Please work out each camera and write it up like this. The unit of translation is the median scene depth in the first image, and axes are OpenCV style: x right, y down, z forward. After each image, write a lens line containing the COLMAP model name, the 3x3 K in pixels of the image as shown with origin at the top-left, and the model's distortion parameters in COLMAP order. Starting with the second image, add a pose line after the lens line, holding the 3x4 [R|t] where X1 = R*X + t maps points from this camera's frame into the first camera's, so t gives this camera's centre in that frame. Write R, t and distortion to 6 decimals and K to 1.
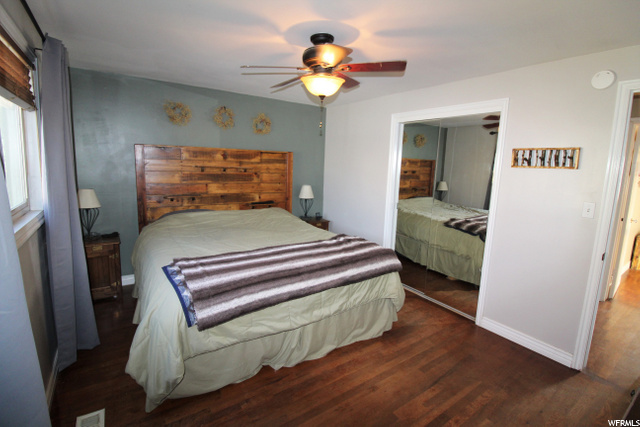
lens RADIAL K [[306.7, 0, 317.8], [0, 306.7, 209.8], [0, 0, 1]] dist [0.001558, -0.004242]
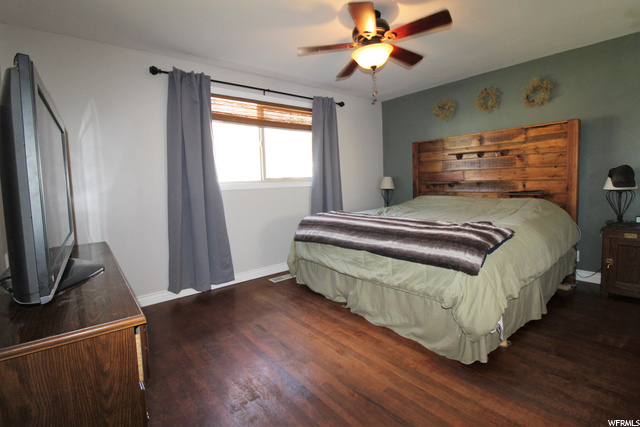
lens RADIAL K [[306.7, 0, 317.2], [0, 306.7, 212.0], [0, 0, 1]] dist [0.001558, -0.004242]
pose [[0.068340, 0.065194, -0.995530, 0.590573], [-0.124965, 0.990563, 0.056290, 0.051582], [0.989805, 0.120559, 0.075842, 0.422993]]
